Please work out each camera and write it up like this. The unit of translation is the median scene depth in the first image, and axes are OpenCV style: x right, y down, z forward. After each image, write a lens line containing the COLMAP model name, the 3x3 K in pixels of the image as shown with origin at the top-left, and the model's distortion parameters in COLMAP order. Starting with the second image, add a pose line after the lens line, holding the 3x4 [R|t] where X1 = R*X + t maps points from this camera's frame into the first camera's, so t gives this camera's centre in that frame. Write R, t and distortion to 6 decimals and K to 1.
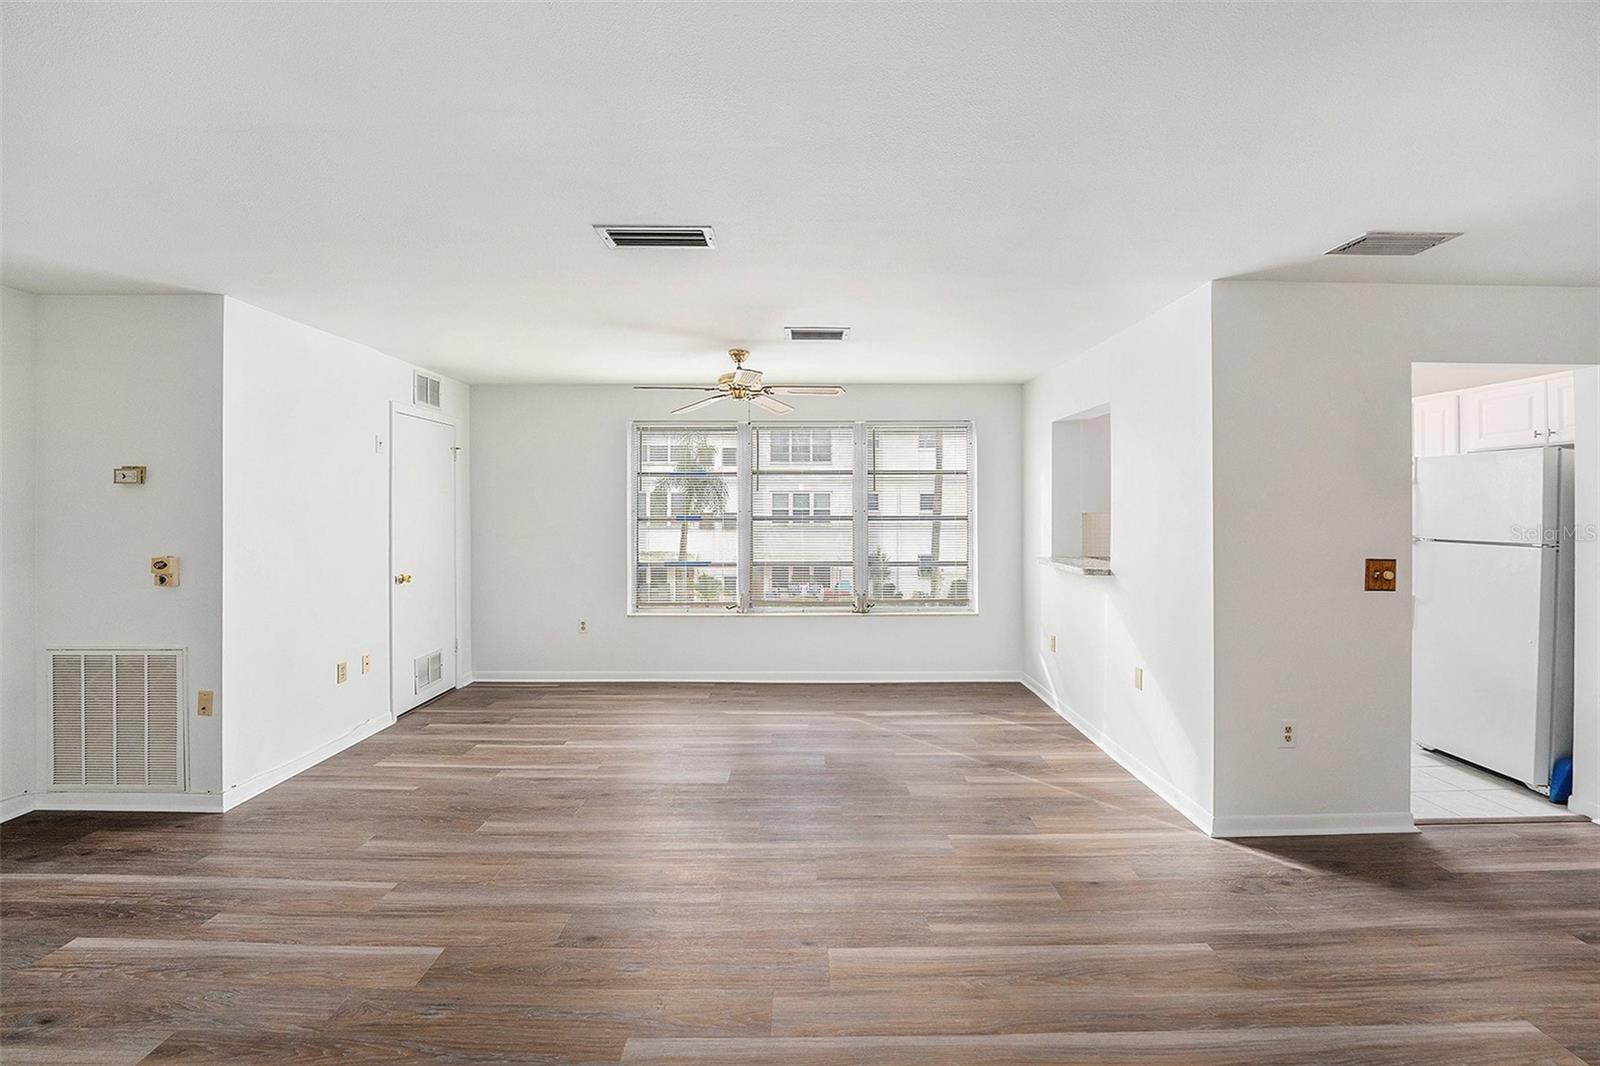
lens RADIAL K [[666.0, 0, 810.2], [0, 666.0, 503.2], [0, 0, 1]] dist [-0.024740, 0.003194]
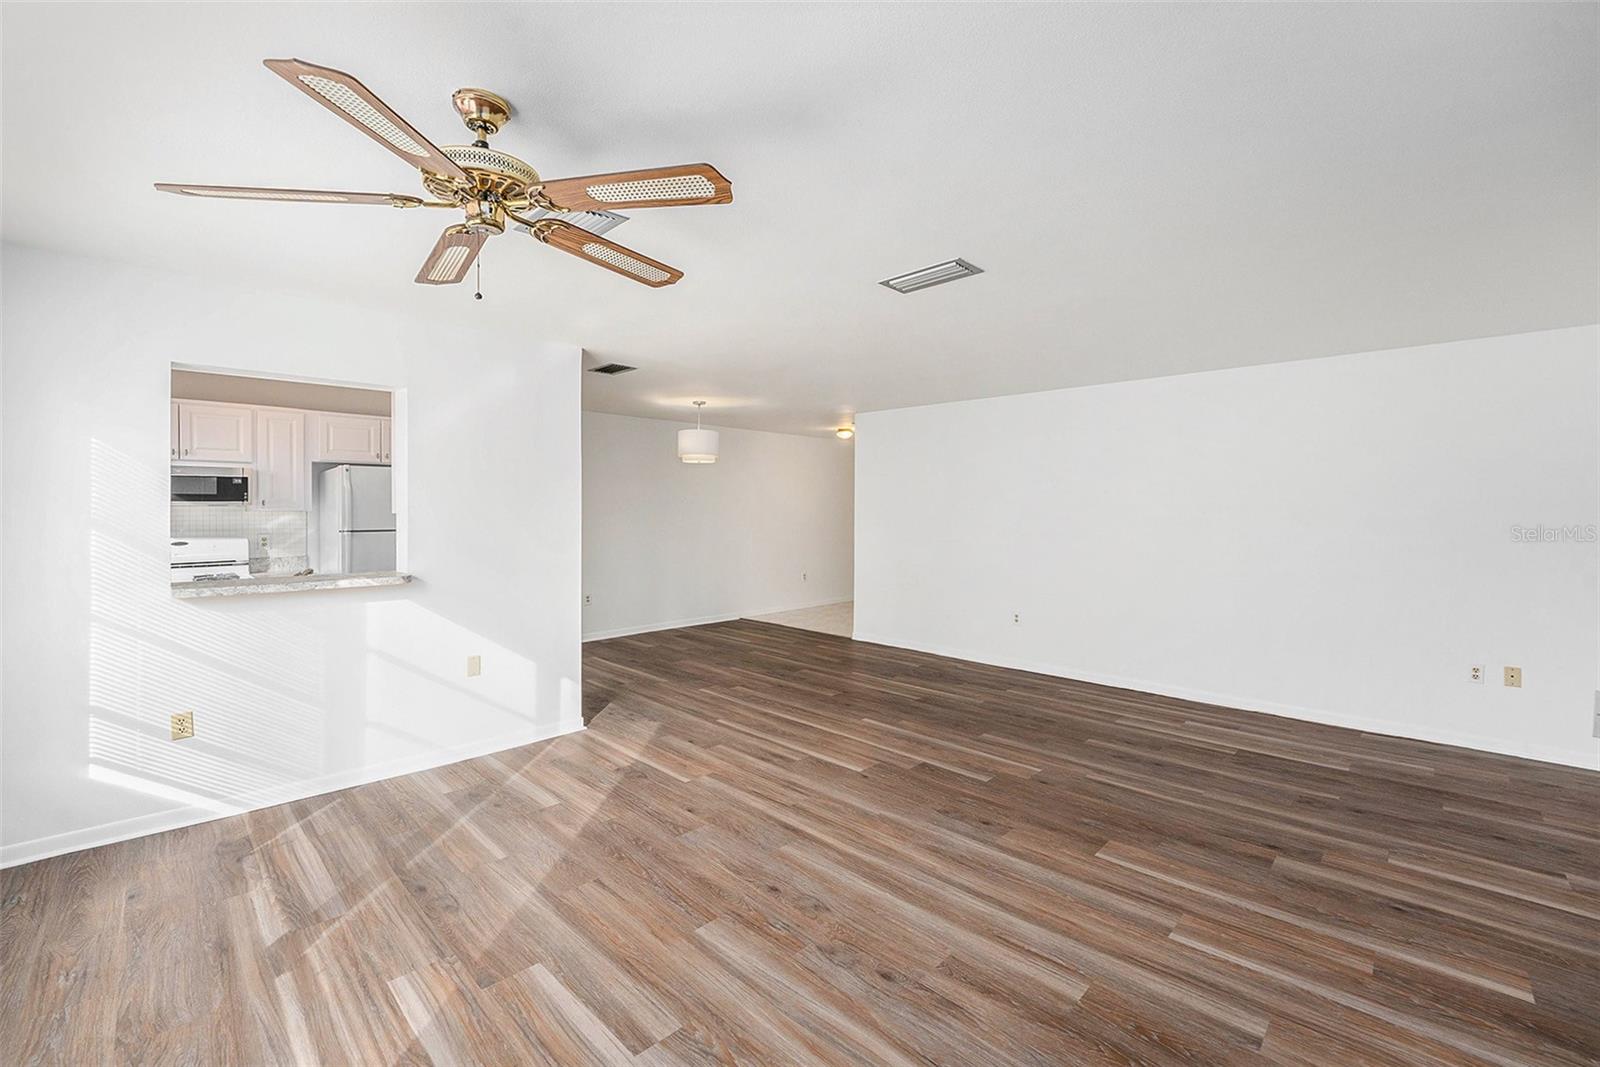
lens RADIAL K [[666.0, 0, 807.3], [0, 666.0, 517.8], [0, 0, 1]] dist [-0.024740, 0.003194]
pose [[-0.717280, -0.009275, 0.696723, -0.601100], [-0.004357, 0.999952, 0.008825, 0.012757], [-0.696771, 0.003294, -0.717286, 1.326474]]
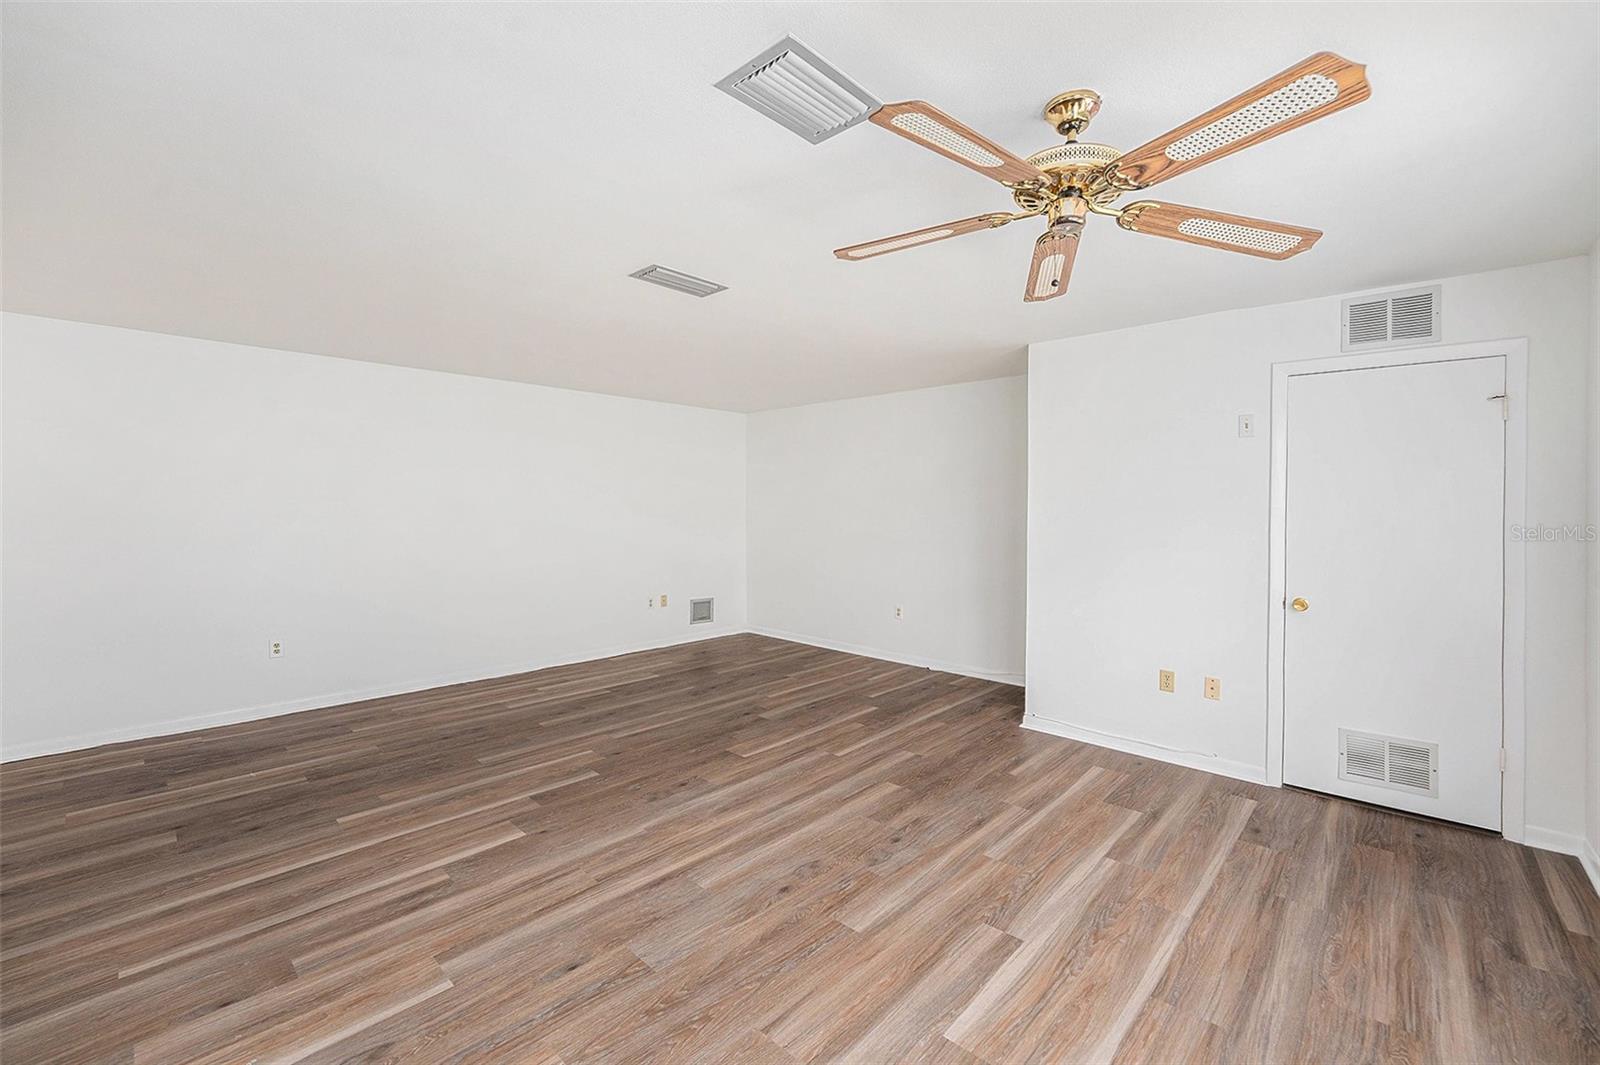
lens RADIAL K [[660.8, 0, 806.1], [0, 660.8, 540.6], [0, 0, 1]] dist [-0.030743, 0.004871]
pose [[-0.687770, 0.036435, -0.725014, 0.330166], [-0.000387, 0.998721, 0.050556, 0.011261], [0.725929, 0.035051, -0.686876, 1.326655]]
